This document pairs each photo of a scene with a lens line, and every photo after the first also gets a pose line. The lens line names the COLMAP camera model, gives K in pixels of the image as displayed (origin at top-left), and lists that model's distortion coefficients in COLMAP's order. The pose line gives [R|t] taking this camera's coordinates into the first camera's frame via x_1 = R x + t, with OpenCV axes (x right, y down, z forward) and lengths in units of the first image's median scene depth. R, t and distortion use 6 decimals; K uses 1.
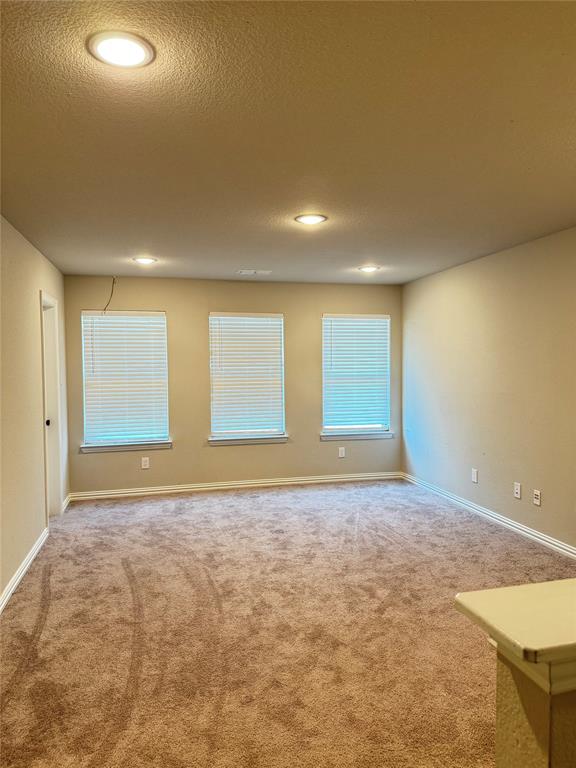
lens RADIAL K [[540.7, 0, 288.0], [0, 540.7, 380.6], [0, 0, 1]] dist [0.063151, -0.072900]
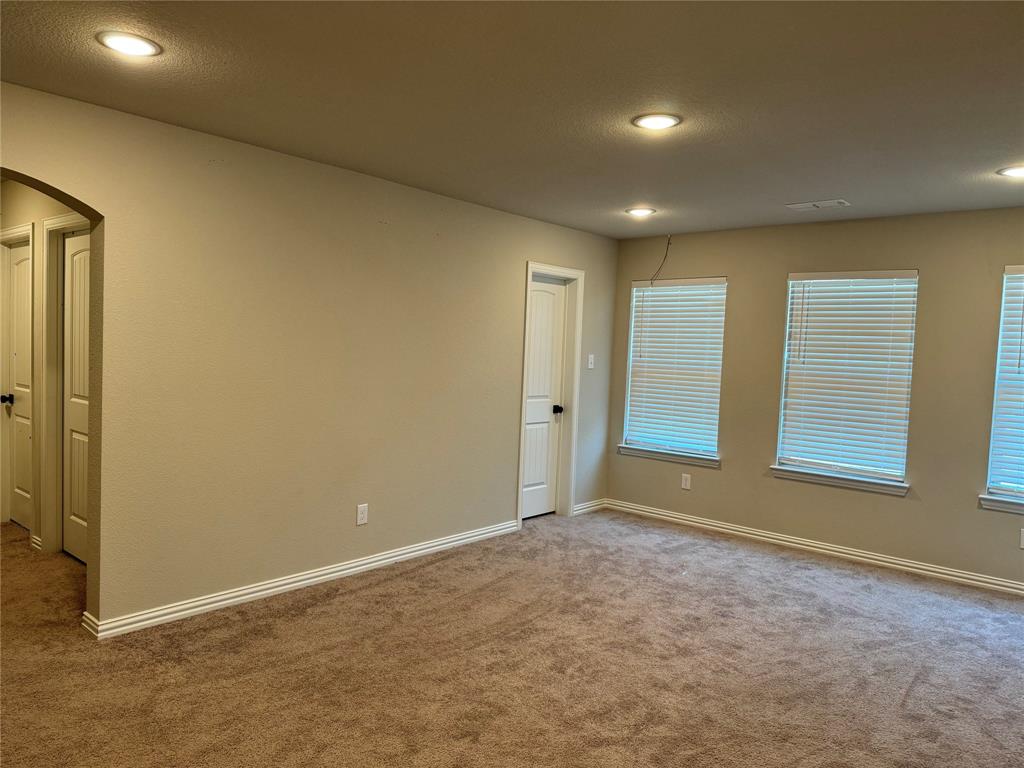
lens RADIAL K [[721.0, 0, 506.7], [0, 721.0, 383.3], [0, 0, 1]] dist [0.063151, -0.072900]
pose [[0.598649, 0.085411, -0.796445, 0.506232], [-0.084230, 0.995499, 0.043446, -0.005448], [0.796571, 0.041076, 0.603149, 0.282961]]
